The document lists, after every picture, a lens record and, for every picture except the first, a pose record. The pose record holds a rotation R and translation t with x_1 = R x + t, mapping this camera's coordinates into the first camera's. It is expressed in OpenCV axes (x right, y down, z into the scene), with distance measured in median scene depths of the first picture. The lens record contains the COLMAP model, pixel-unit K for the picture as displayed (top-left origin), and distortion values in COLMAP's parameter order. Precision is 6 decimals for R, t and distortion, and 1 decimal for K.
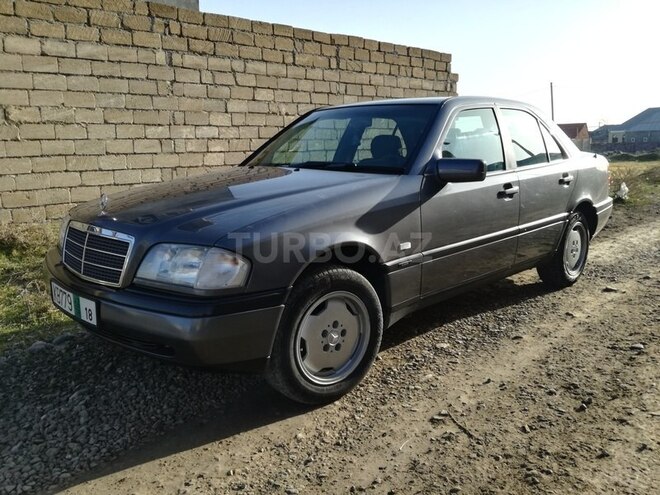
lens RADIAL K [[545.9, 0, 329.3], [0, 545.9, 249.0], [0, 0, 1]] dist [0.059394, -0.096817]
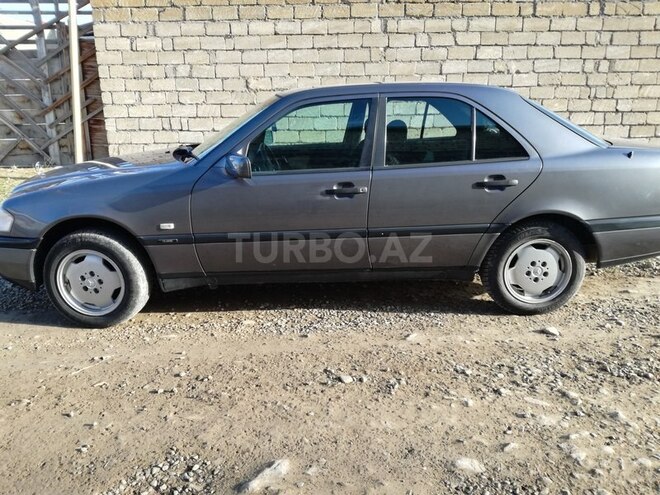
lens RADIAL K [[545.9, 0, 330.2], [0, 545.9, 248.4], [0, 0, 1]] dist [0.059394, -0.096817]
pose [[0.748829, 0.183535, -0.636844, 0.370500], [-0.122798, 0.982676, 0.138811, -0.052389], [0.651288, -0.025742, 0.758394, 0.101180]]
